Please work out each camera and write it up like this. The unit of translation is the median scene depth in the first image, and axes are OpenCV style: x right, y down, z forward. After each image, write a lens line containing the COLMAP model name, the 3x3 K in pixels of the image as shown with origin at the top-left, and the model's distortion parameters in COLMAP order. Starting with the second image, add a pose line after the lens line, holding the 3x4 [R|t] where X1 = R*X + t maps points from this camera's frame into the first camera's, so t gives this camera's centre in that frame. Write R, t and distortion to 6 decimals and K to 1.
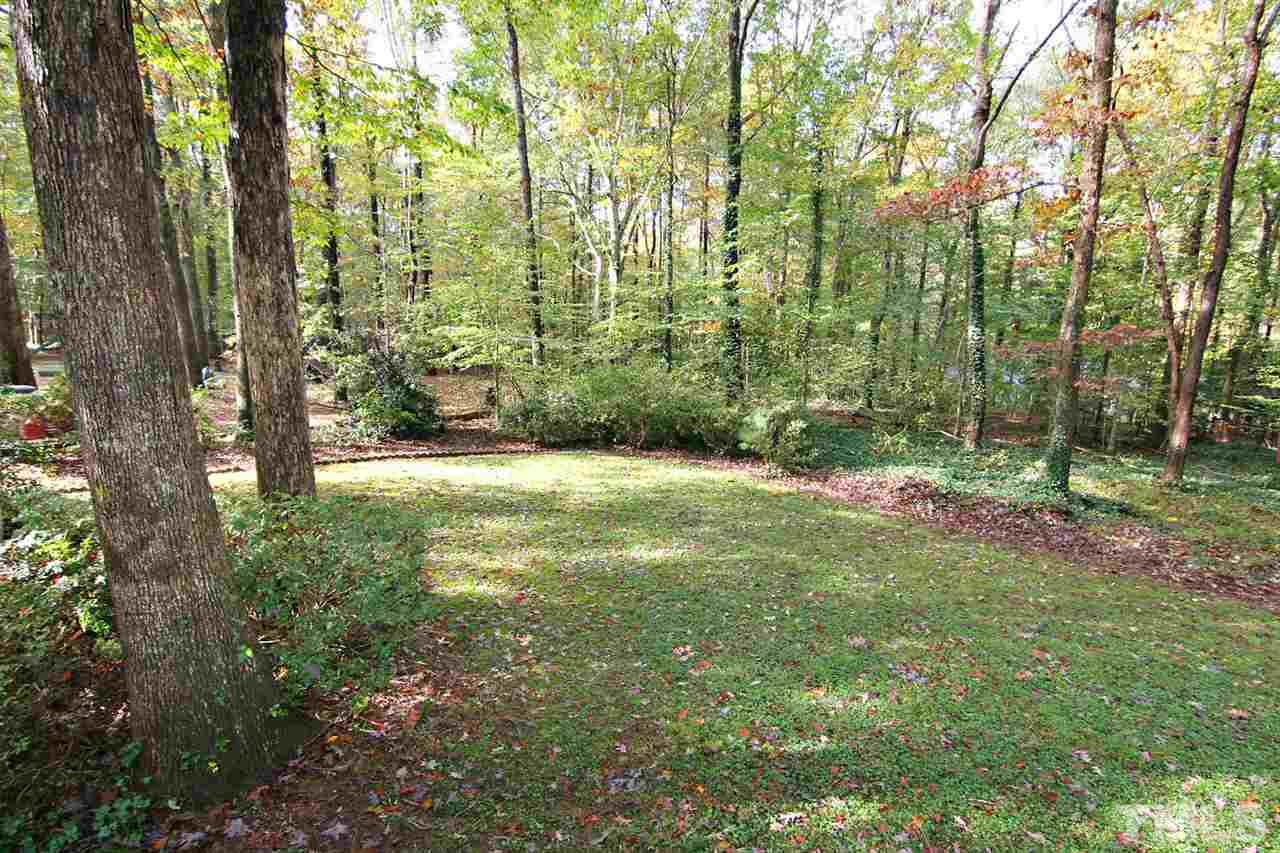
lens RADIAL K [[651.4, 0, 643.9], [0, 651.4, 432.2], [0, 0, 1]] dist [-0.012655, -0.006847]
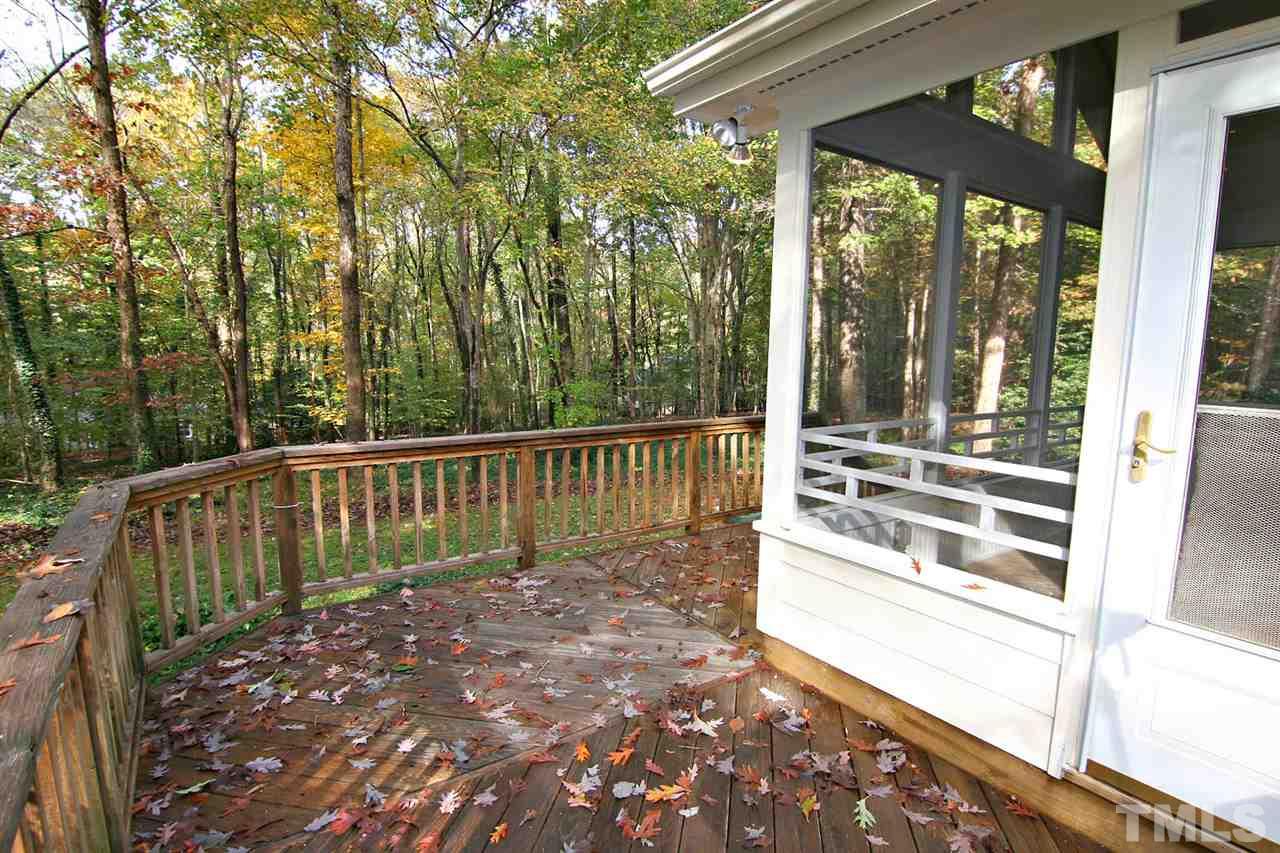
lens RADIAL K [[651.4, 0, 650.5], [0, 651.4, 434.9], [0, 0, 1]] dist [-0.012655, -0.006847]
pose [[0.310856, -0.148682, 0.938756, -0.097295], [0.189942, 0.977483, 0.091919, 0.029528], [-0.931284, 0.149735, 0.332097, -0.143973]]
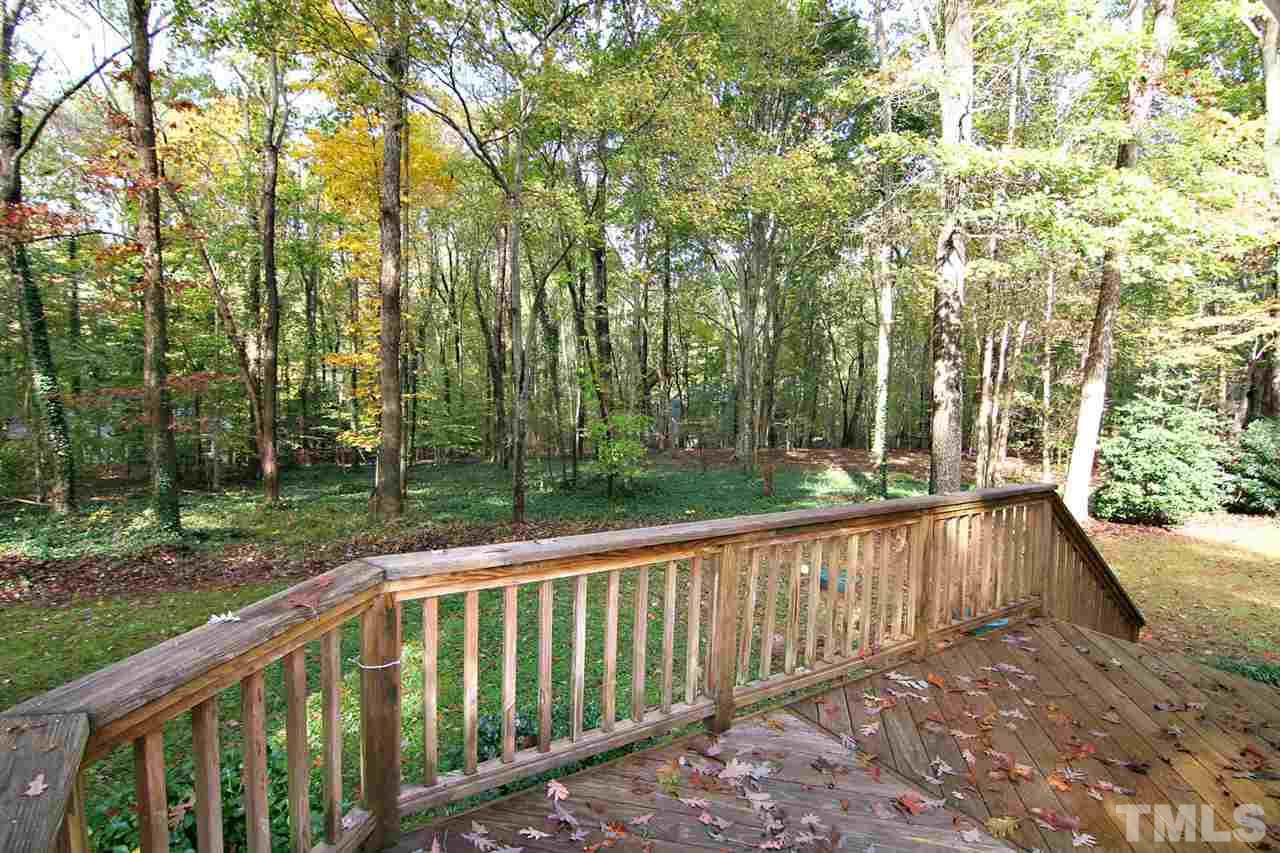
lens RADIAL K [[651.4, 0, 650.1], [0, 651.4, 434.5], [0, 0, 1]] dist [-0.012655, -0.006847]
pose [[0.336489, -0.095695, 0.936812, -0.037330], [0.159549, 0.986234, 0.043436, 0.011414], [-0.928073, 0.134852, 0.347125, -0.061685]]
